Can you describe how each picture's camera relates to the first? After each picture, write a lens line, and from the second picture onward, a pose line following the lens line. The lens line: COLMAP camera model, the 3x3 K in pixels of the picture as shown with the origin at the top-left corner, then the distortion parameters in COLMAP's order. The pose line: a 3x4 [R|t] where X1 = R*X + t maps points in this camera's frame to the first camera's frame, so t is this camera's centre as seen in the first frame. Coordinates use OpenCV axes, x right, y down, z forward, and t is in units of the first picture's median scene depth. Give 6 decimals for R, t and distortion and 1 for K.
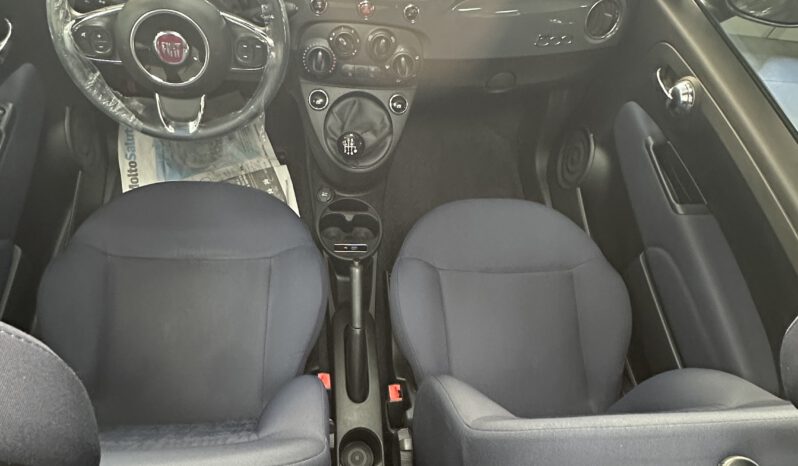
lens RADIAL K [[560.1, 0, 402.8], [0, 560.1, 229.5], [0, 0, 1]] dist [-0.008395, 0.000146]
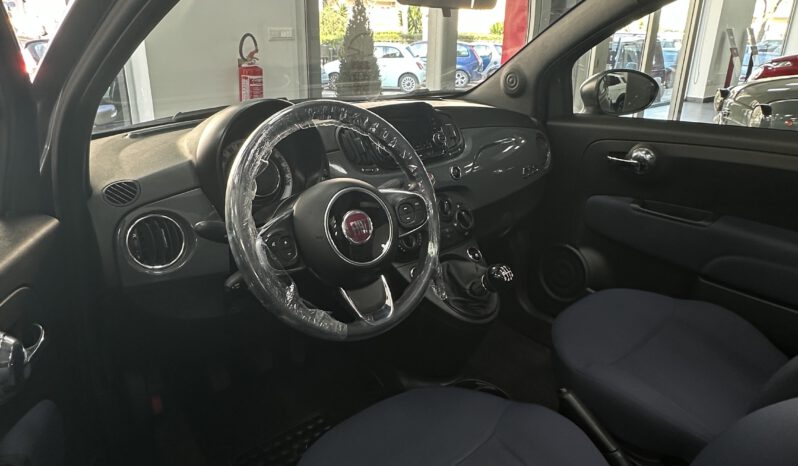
lens RADIAL K [[560.1, 0, 402.8], [0, 560.1, 229.5], [0, 0, 1]] dist [-0.008395, 0.000146]
pose [[0.794753, -0.353061, 0.493676, -0.664210], [0.557589, 0.745987, -0.364139, 0.051627], [-0.239713, 0.564669, 0.789738, 0.195174]]
